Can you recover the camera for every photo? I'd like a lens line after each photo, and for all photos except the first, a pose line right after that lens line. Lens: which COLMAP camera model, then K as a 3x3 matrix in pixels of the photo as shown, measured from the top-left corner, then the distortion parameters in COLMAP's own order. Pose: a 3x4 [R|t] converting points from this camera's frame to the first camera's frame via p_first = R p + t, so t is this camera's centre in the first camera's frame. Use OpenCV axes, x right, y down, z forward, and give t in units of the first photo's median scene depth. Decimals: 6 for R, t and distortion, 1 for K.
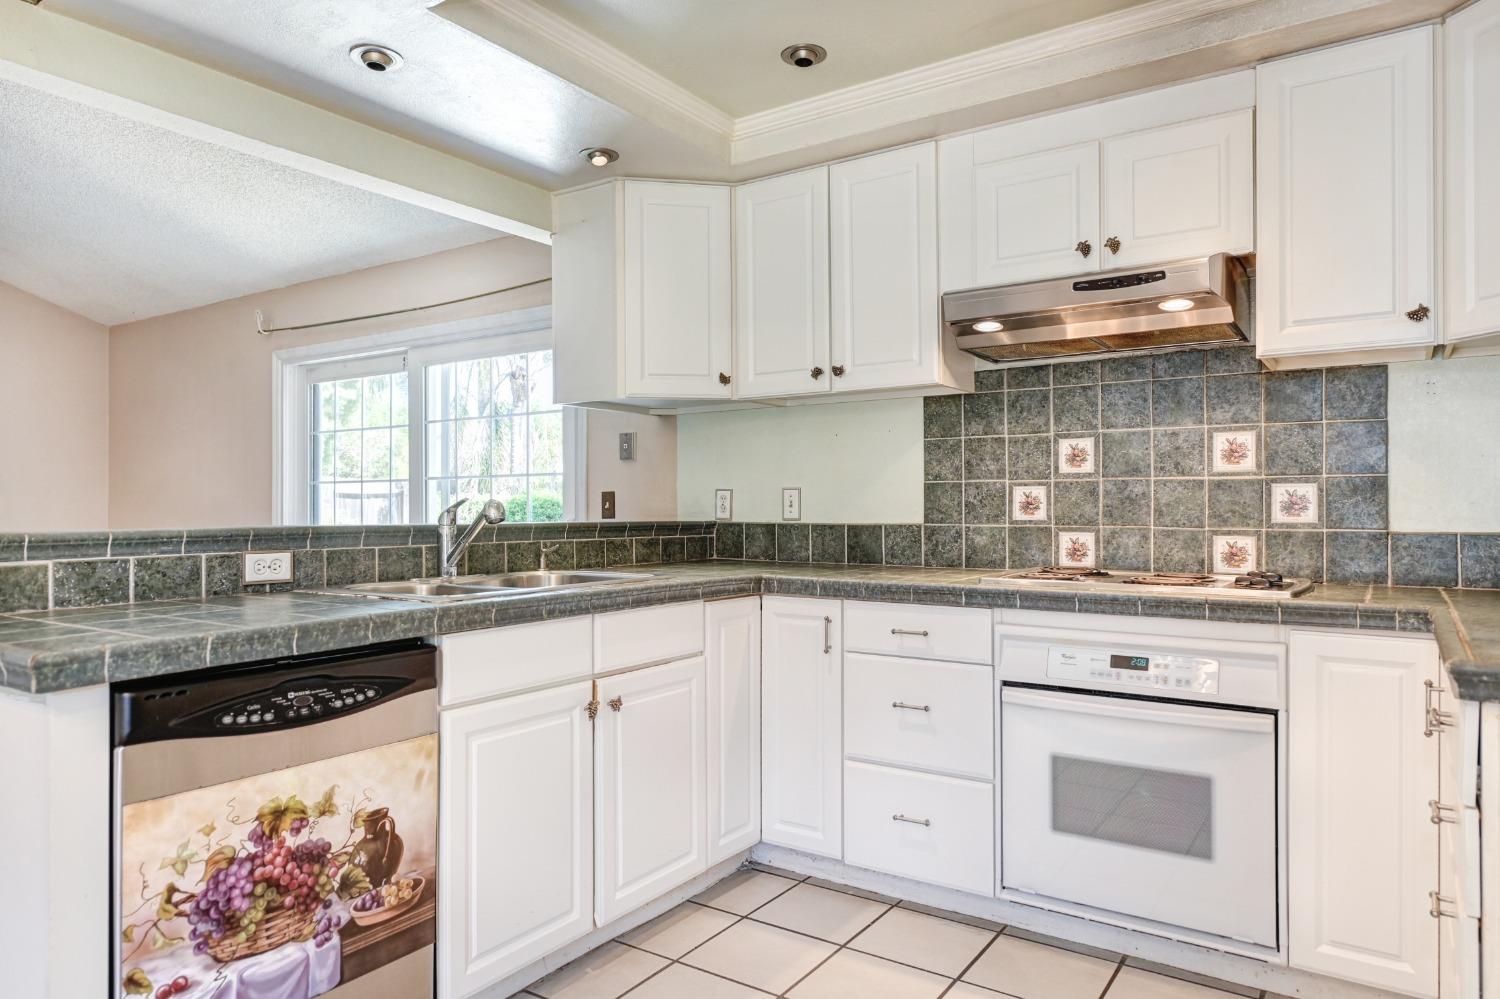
lens RADIAL K [[970.6, 0, 739.5], [0, 970.6, 512.9], [0, 0, 1]] dist [0.010883, 0.001017]
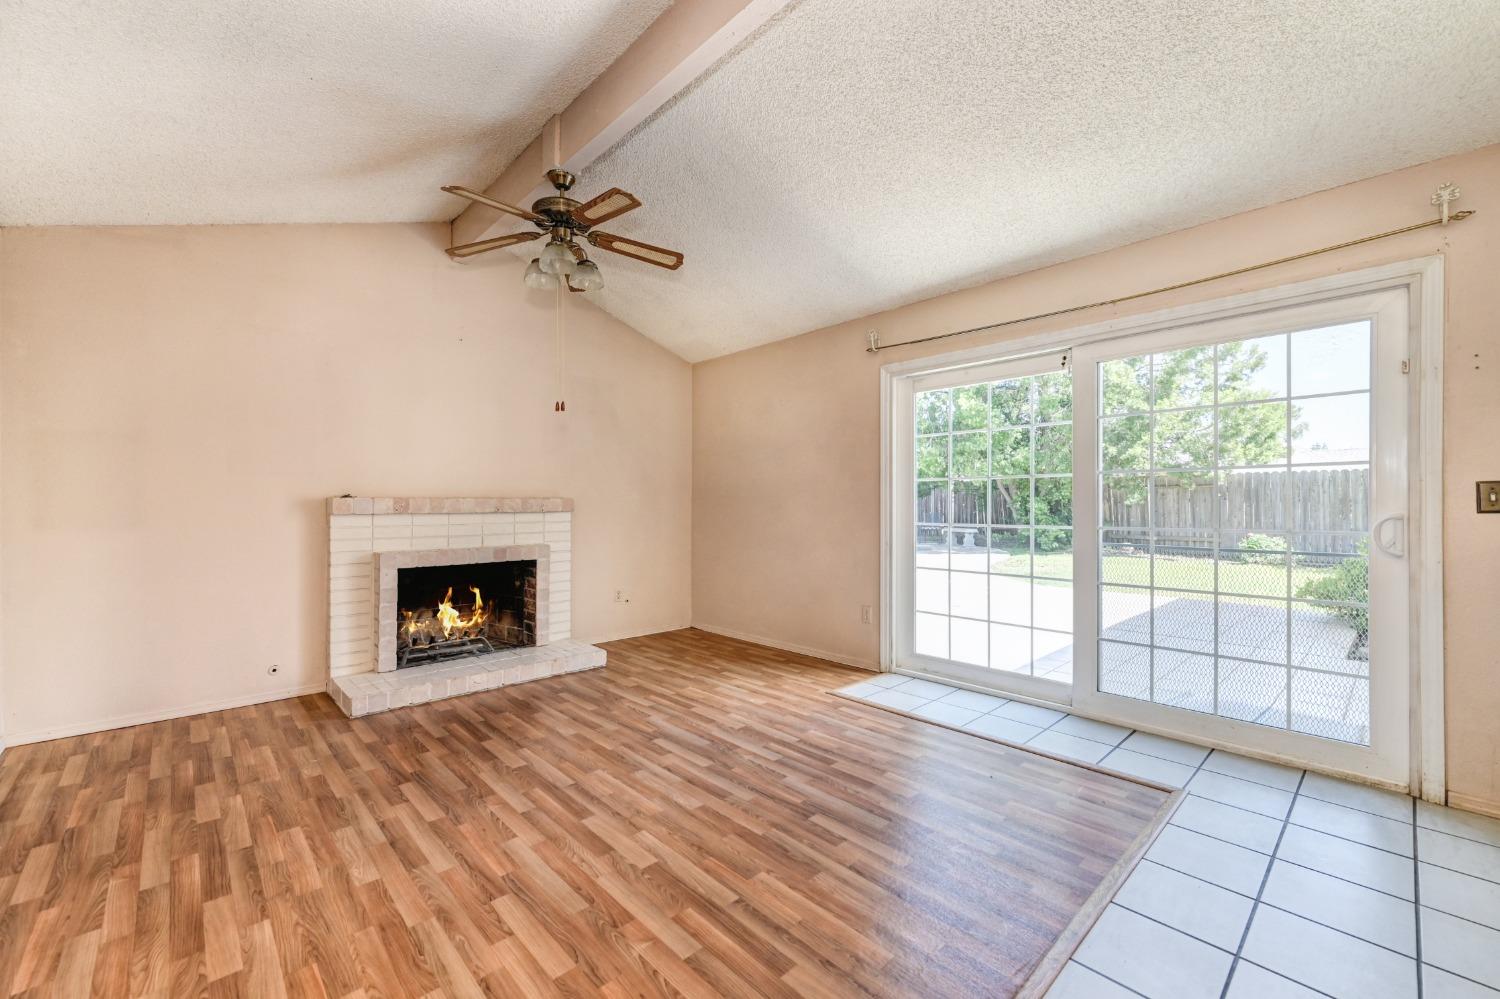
lens RADIAL K [[603.6, 0, 735.9], [0, 603.6, 516.3], [0, 0, 1]] dist [0.008501, -0.001367]
pose [[0.972518, 0.005799, -0.232754, -1.158402], [-0.002430, 0.999888, 0.014757, 0.004837], [0.232814, -0.013786, 0.972424, 0.626401]]
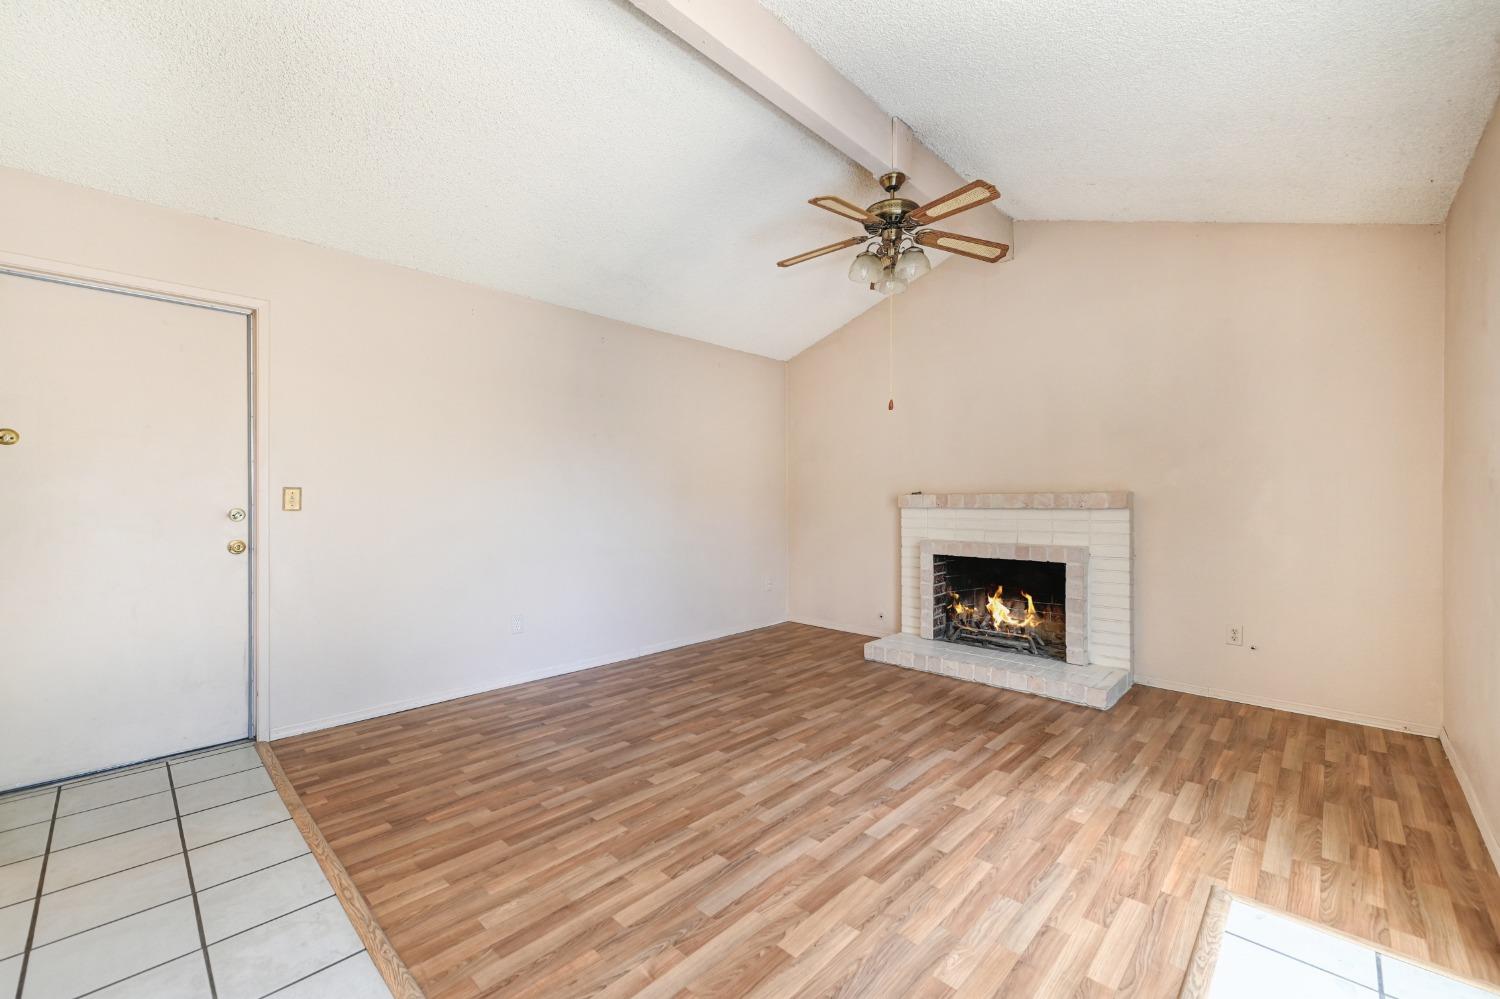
lens RADIAL K [[603.6, 0, 759.9], [0, 603.6, 509.7], [0, 0, 1]] dist [0.008501, -0.001367]
pose [[-0.157001, 0.019910, -0.987398, -0.462270], [-0.003195, 0.999781, 0.020667, -0.006275], [0.987593, 0.006399, -0.156903, 1.734785]]
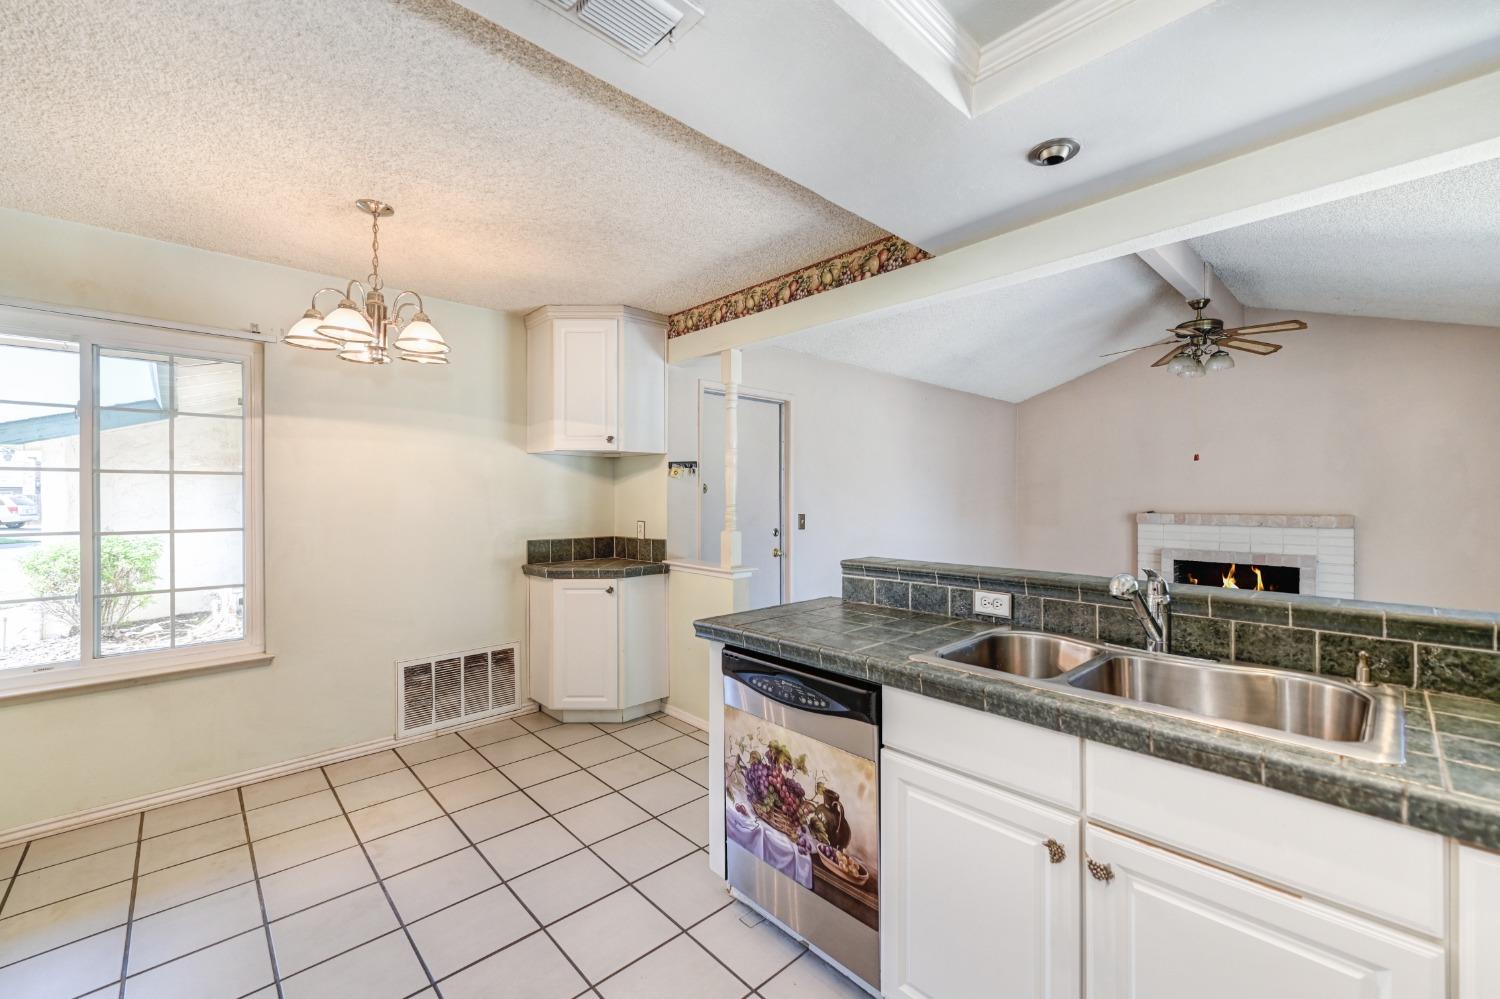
lens RADIAL K [[603.6, 0, 760.3], [0, 603.6, 508.1], [0, 0, 1]] dist [0.008501, -0.001367]
pose [[-0.210824, 0.021680, -0.977284, 0.373383], [-0.005103, 0.999716, 0.023278, -0.089711], [0.977511, 0.009895, -0.210654, 0.842623]]
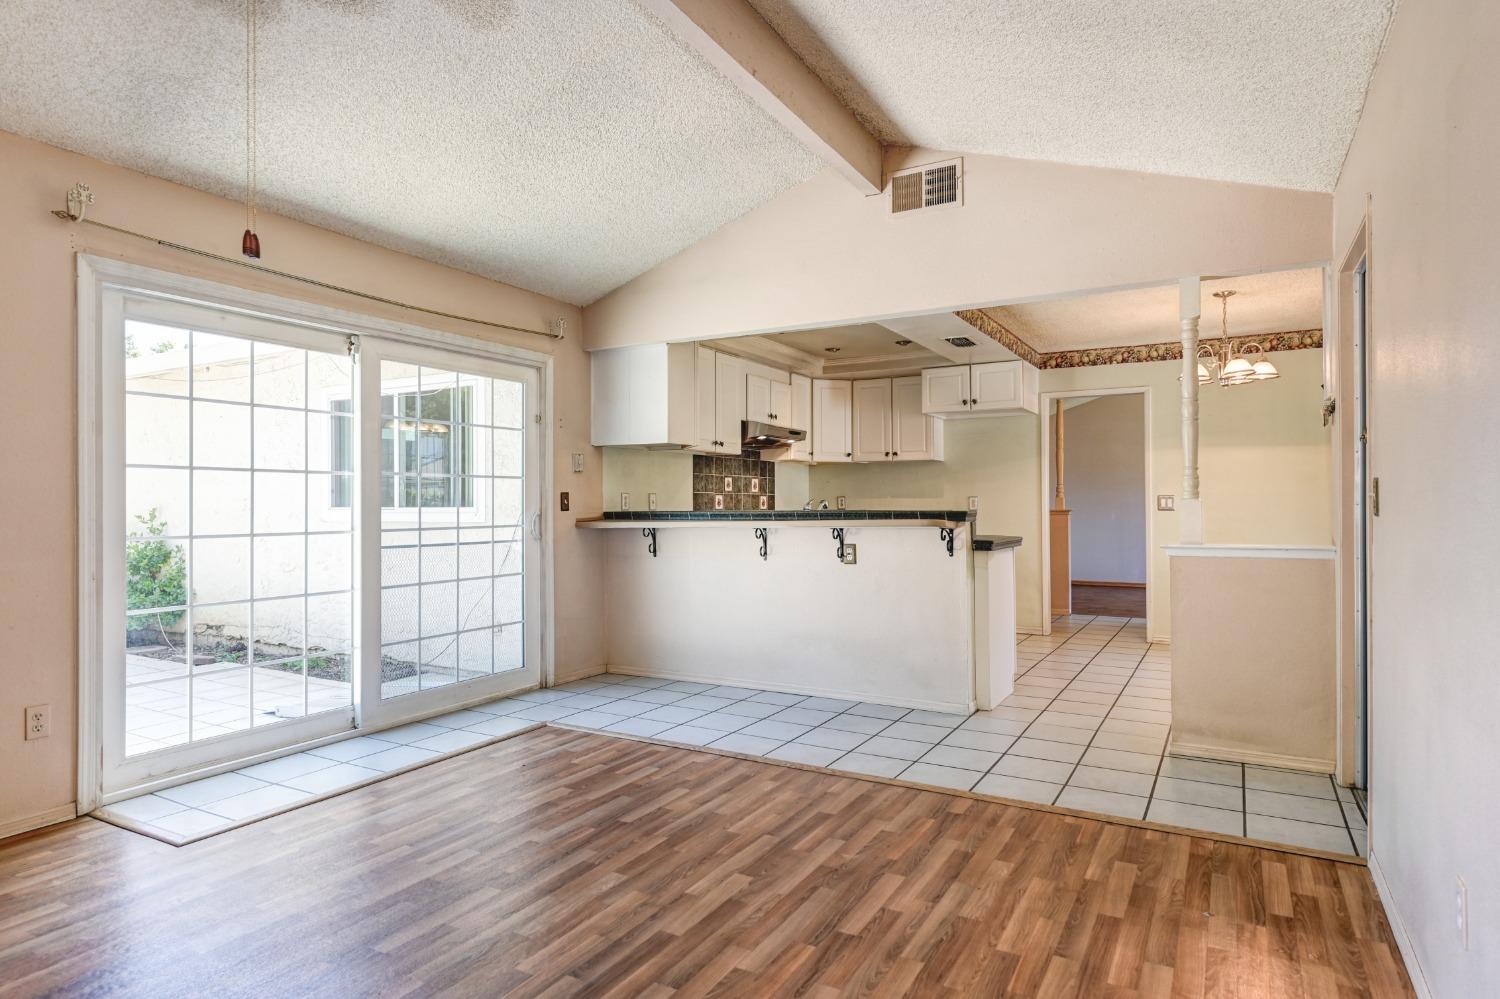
lens RADIAL K [[857.0, 0, 759.0], [0, 857.0, 494.5], [0, 0, 1]] dist [0.029589, 0.000709]
pose [[-0.082929, 0.016524, 0.996418, -2.588509], [0.008201, 0.999840, -0.015898, 0.008884], [-0.996522, 0.006853, -0.083051, 1.458817]]
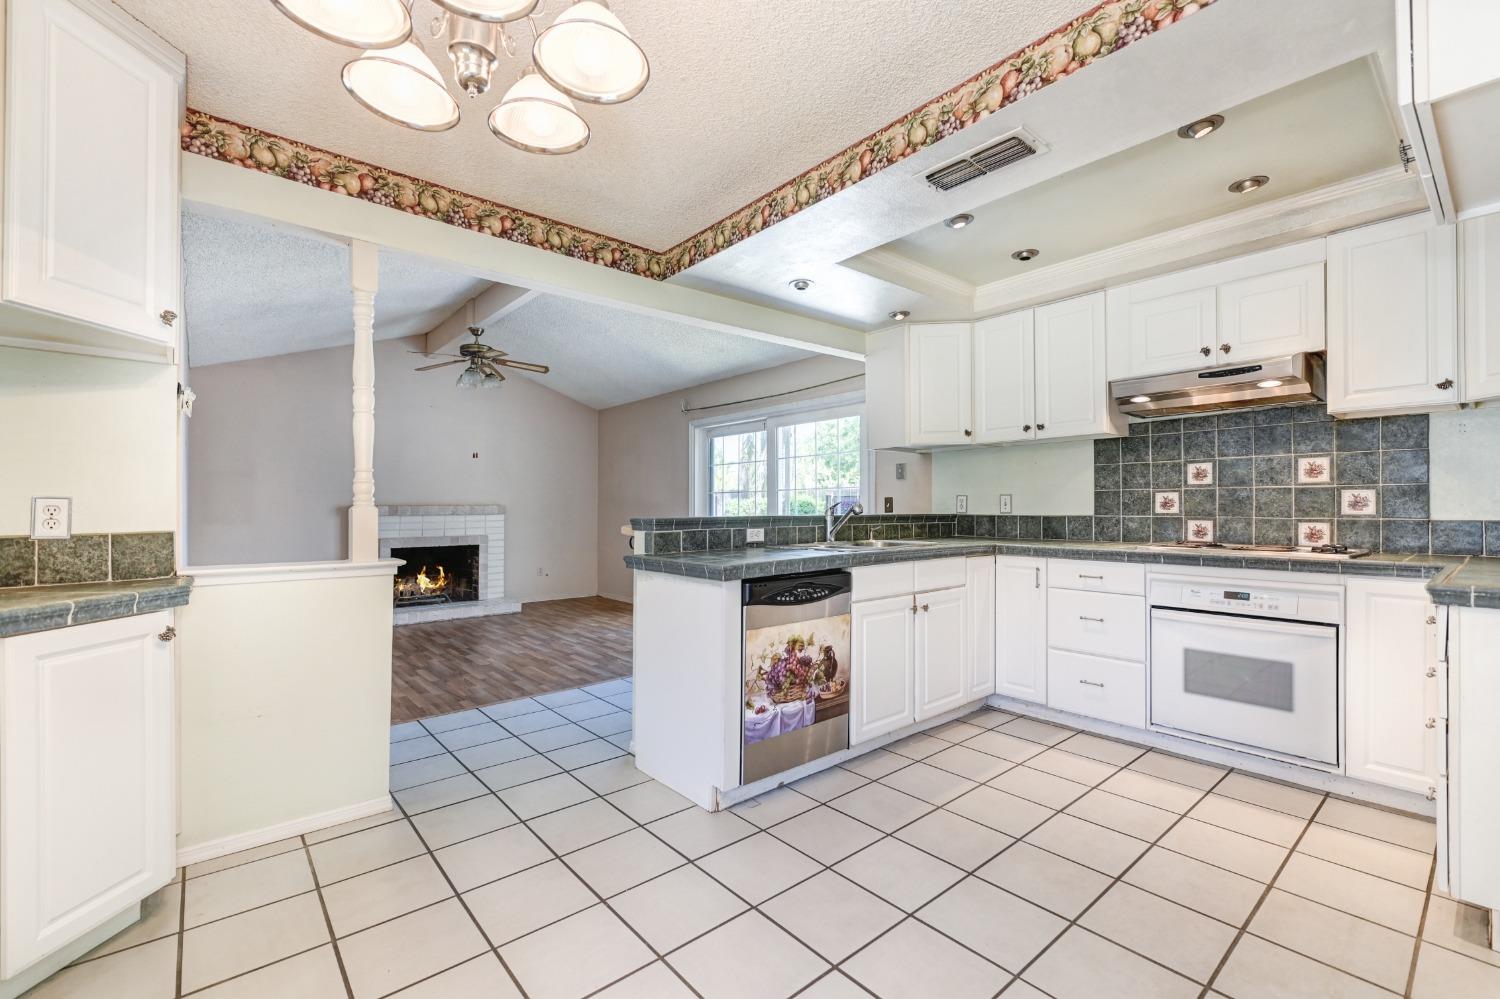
lens RADIAL K [[643.6, 0, 740.8], [0, 643.6, 512.1], [0, 0, 1]] dist [0.000638, -0.000658]
pose [[0.961395, -0.000508, -0.275172, -0.129223], [0.001485, 0.999993, 0.003341, 0.001373], [0.275169, -0.003620, 0.961389, -0.335797]]
